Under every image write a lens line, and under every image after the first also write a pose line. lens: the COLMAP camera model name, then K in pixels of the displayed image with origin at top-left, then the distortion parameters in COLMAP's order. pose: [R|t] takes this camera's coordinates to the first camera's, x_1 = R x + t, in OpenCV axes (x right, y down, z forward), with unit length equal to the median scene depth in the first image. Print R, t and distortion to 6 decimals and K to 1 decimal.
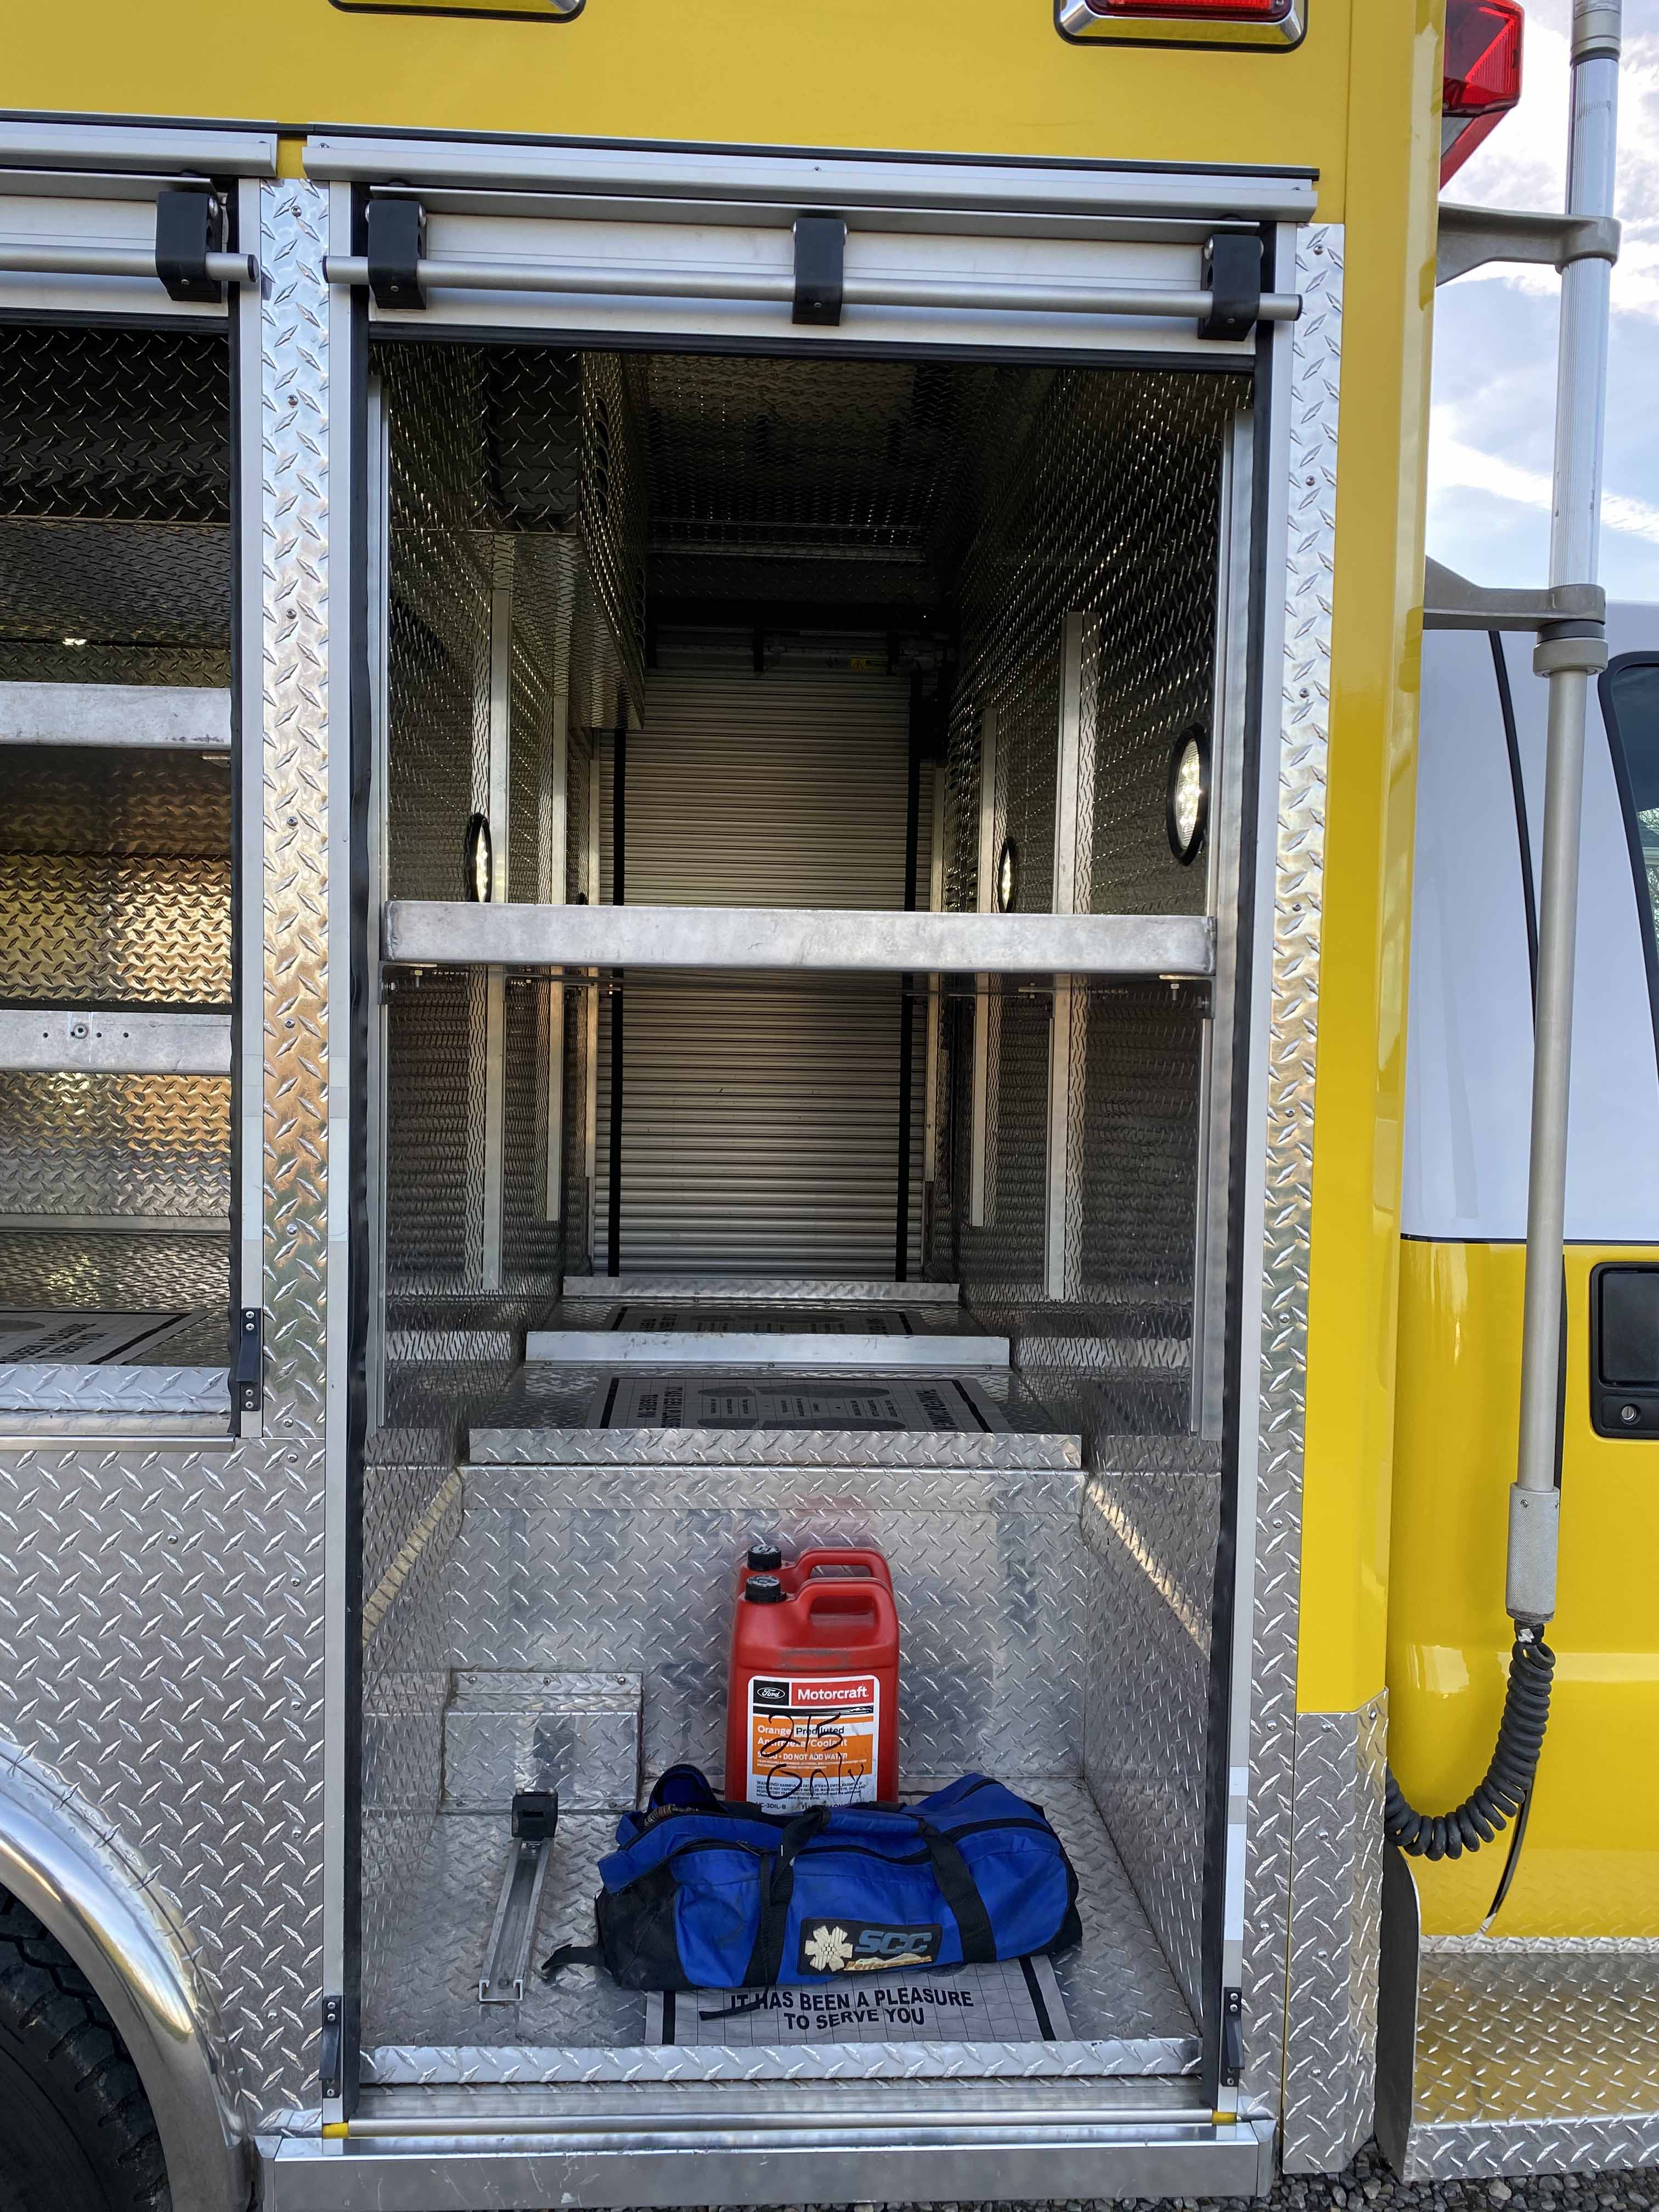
lens RADIAL K [[1723.6, 0, 834.8], [0, 1723.6, 1095.1], [0, 0, 1]] dist [0.002719, -0.011823]
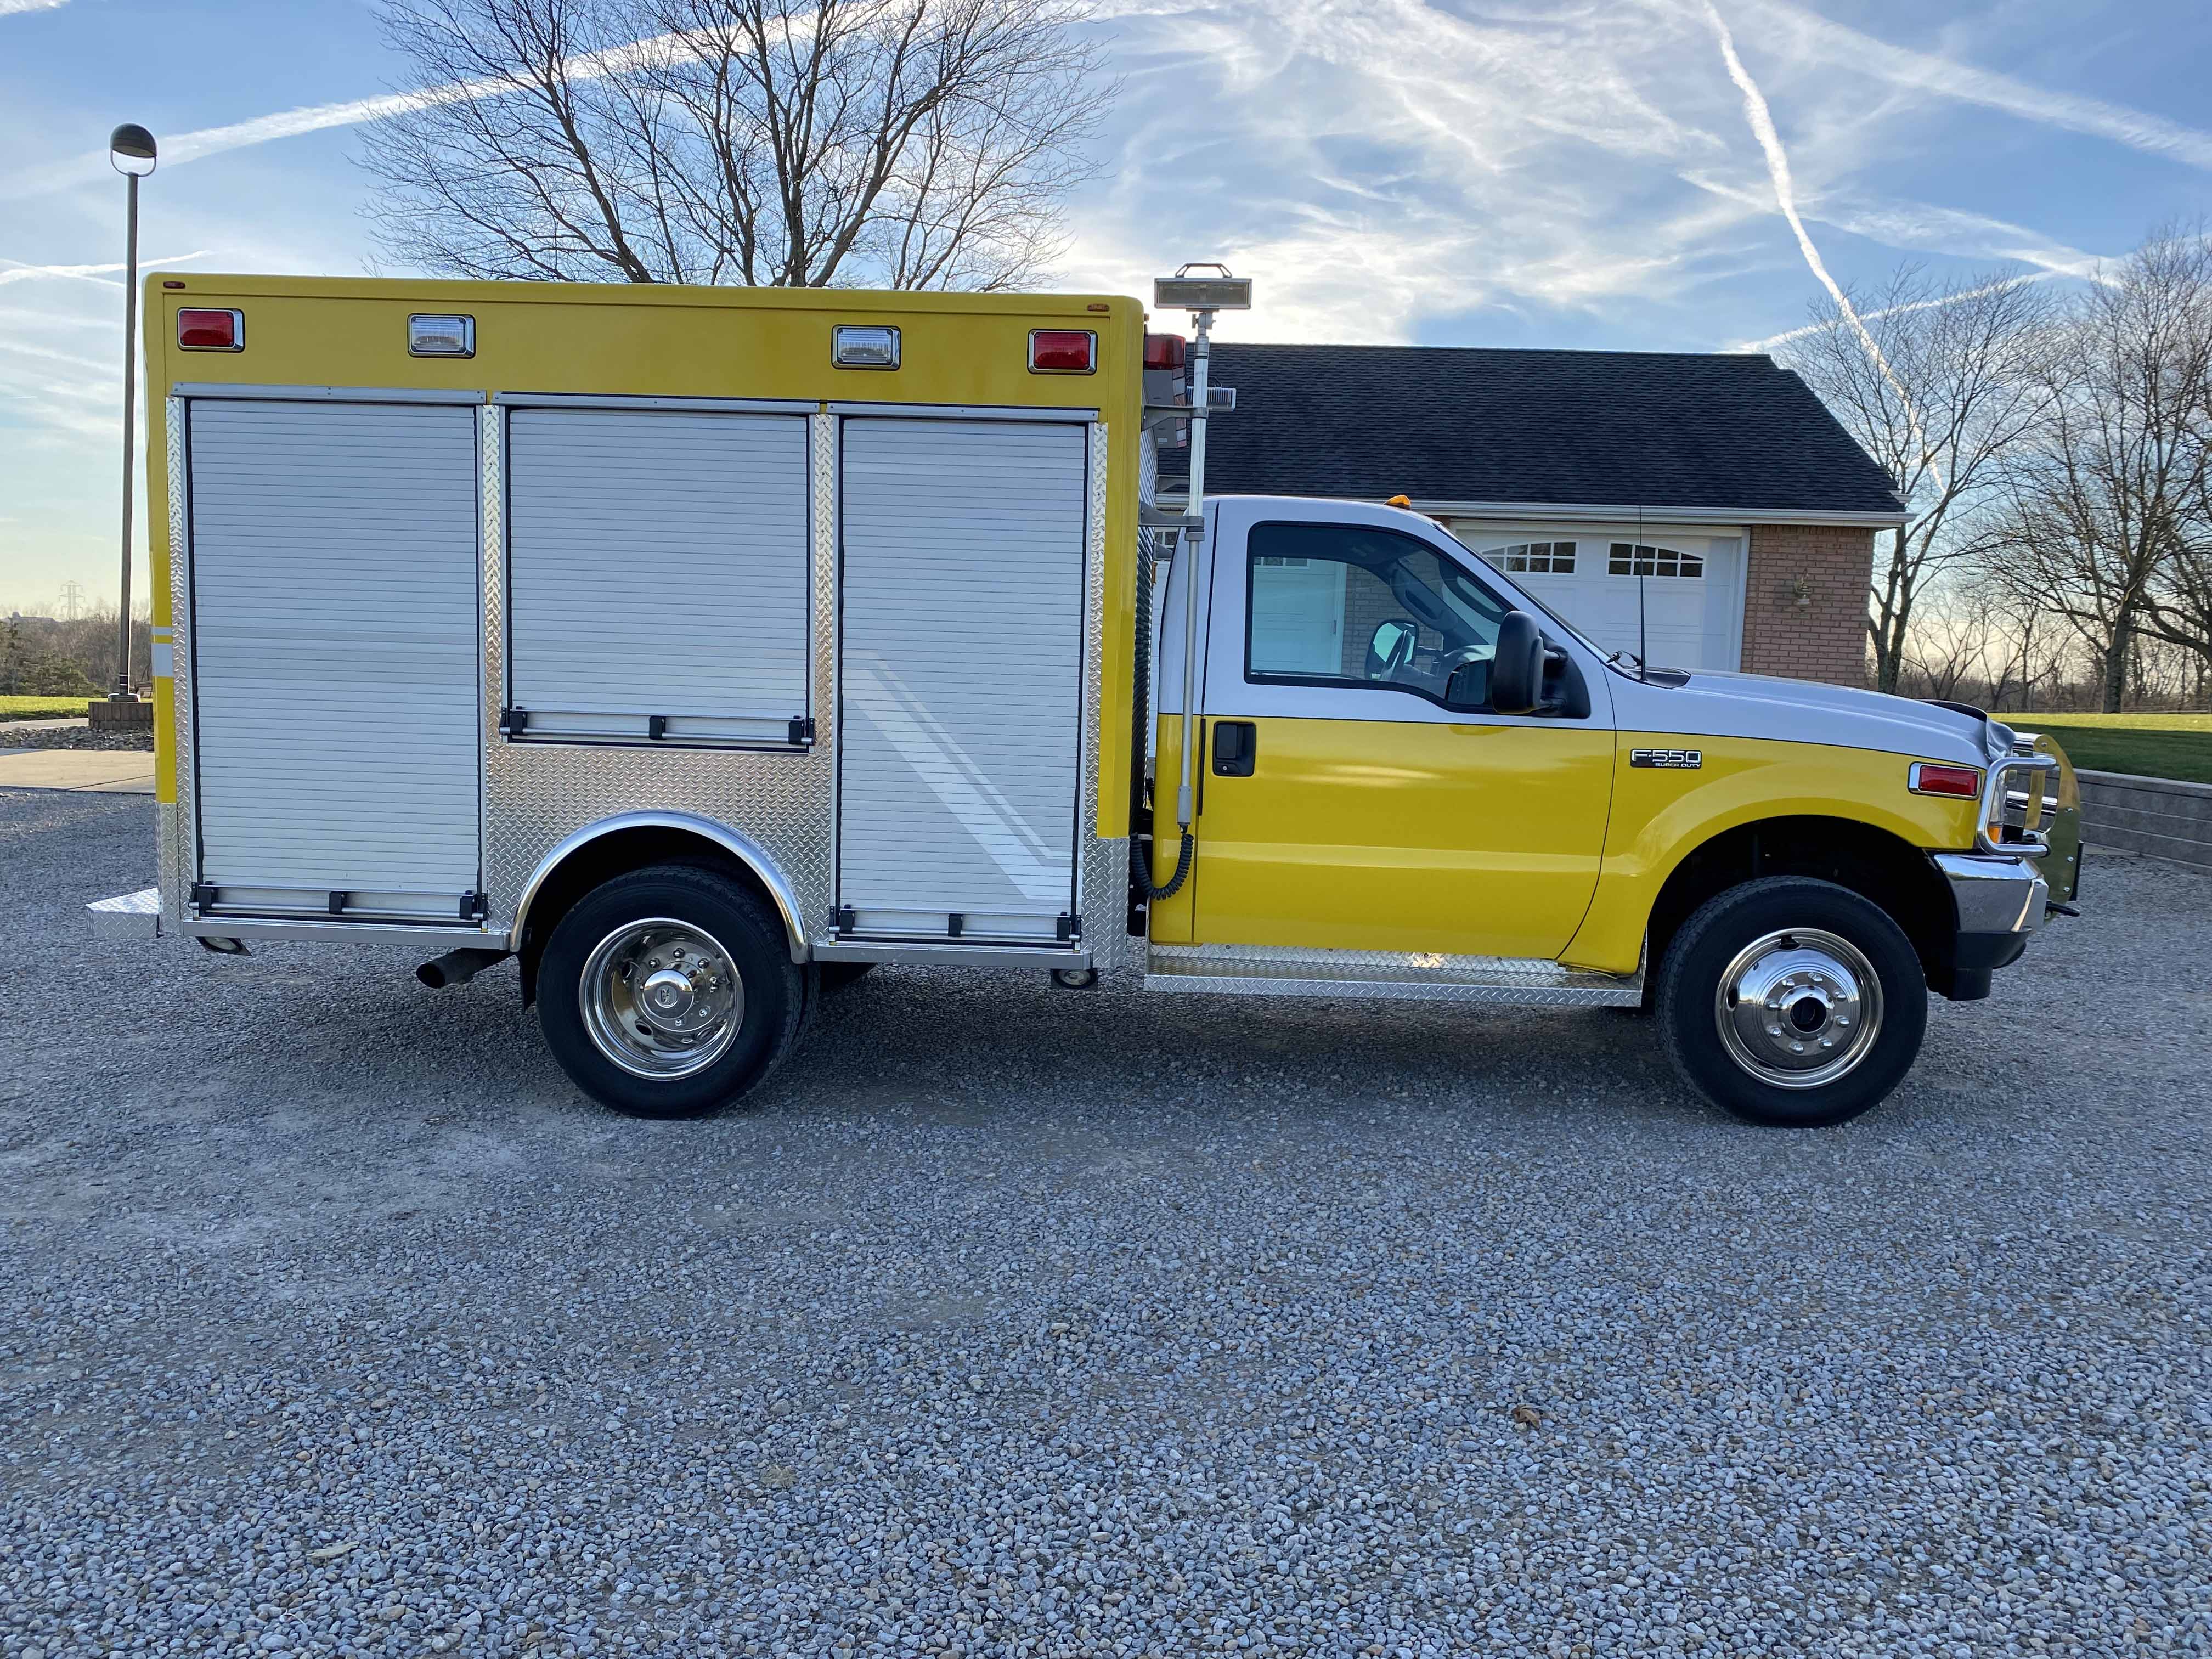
lens RADIAL K [[1680.7, 0, 1106.0], [0, 1680.7, 829.5], [0, 0, 1]] dist [0.051458, -0.048194]
pose [[0.993951, 0.024894, -0.106970, 0.671890], [-0.018909, 0.998218, 0.056602, 0.144792], [0.108188, -0.054237, 0.992650, -2.502131]]
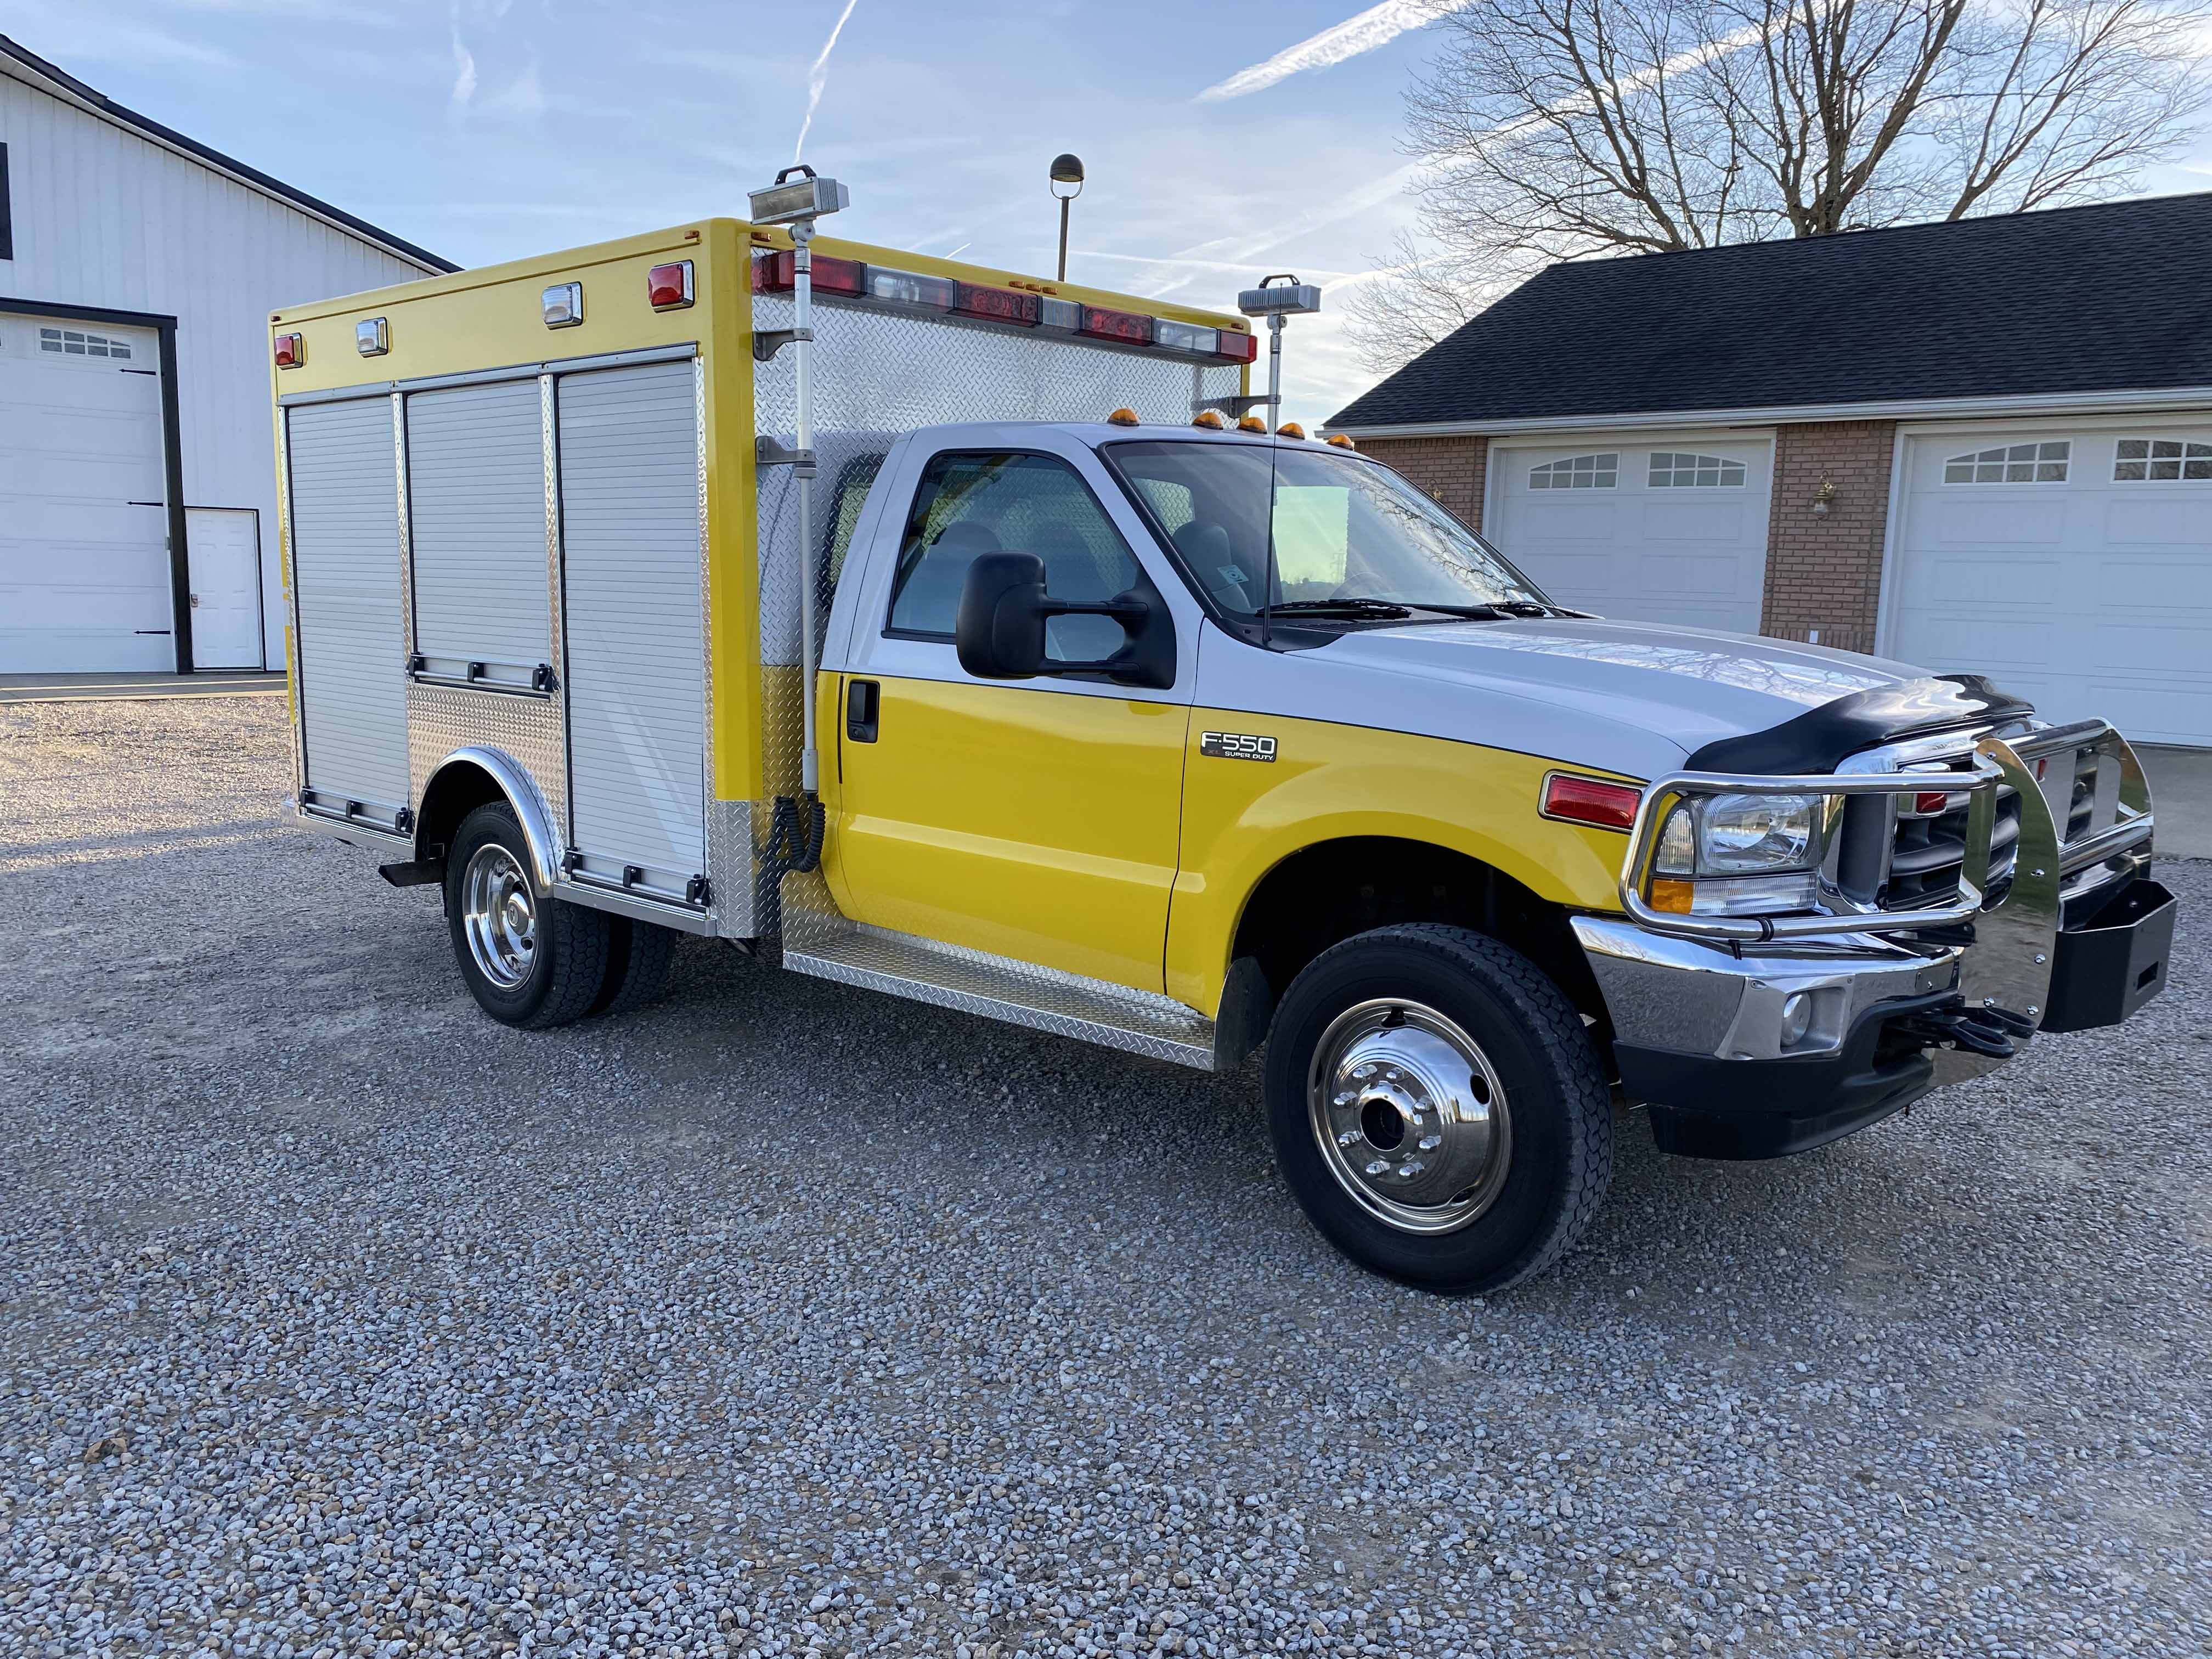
lens RADIAL K [[1685.8, 0, 1105.4], [0, 1685.8, 840.4], [0, 0, 1]] dist [0.005227, 0.007275]
pose [[0.704937, 0.109000, -0.700844, 3.205670], [-0.042129, 0.992811, 0.112034, 0.033763], [0.708017, -0.049451, 0.704462, -0.810902]]
